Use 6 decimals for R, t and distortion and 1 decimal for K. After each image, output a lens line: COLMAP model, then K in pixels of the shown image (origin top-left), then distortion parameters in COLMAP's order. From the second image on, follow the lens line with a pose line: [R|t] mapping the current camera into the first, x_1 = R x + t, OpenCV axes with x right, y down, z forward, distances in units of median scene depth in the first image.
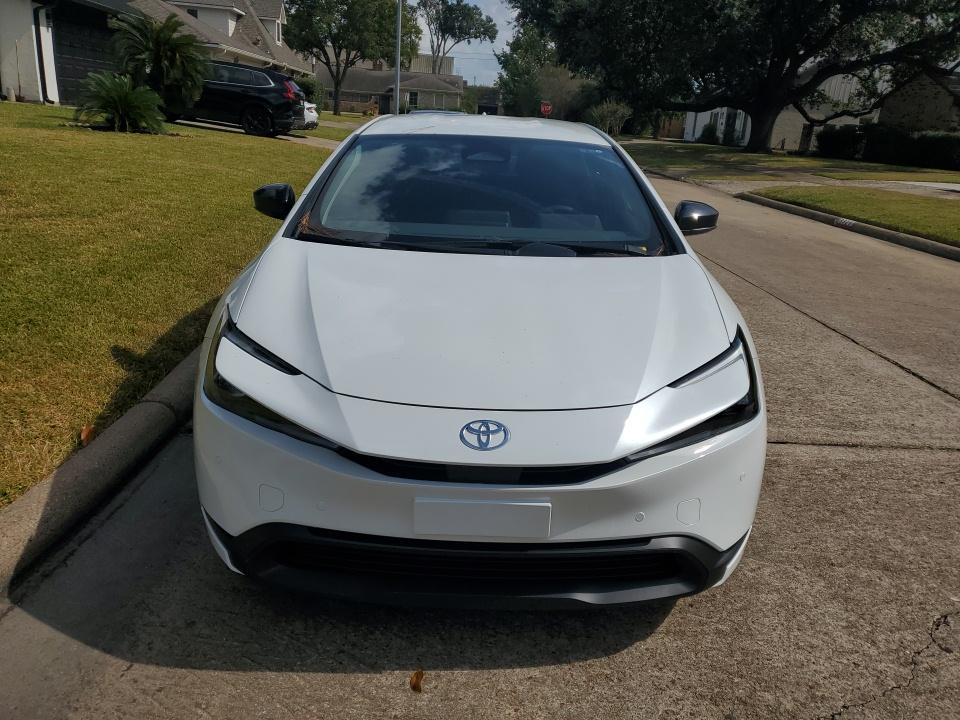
lens RADIAL K [[711.5, 0, 475.1], [0, 711.5, 358.1], [0, 0, 1]] dist [0.011324, 0.002777]
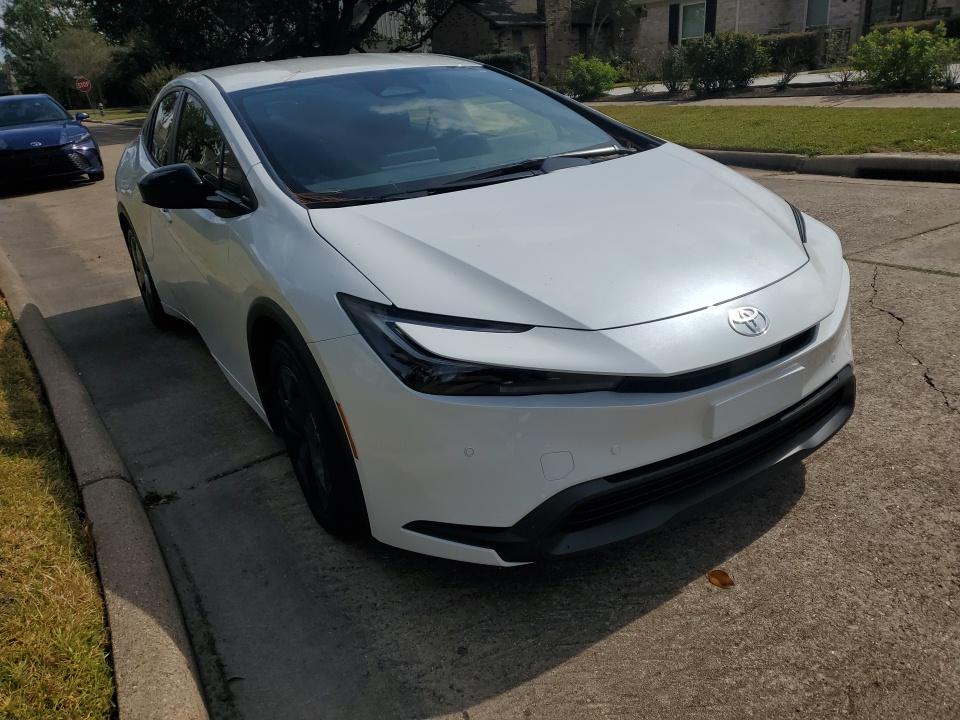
lens RADIAL K [[722.2, 0, 490.6], [0, 722.2, 357.8], [0, 0, 1]] dist [0.015685, -0.004417]
pose [[0.848602, -0.308356, 0.429874, -0.681790], [0.285233, 0.951027, 0.119118, -0.064045], [-0.445552, 0.021530, 0.894997, 0.205879]]
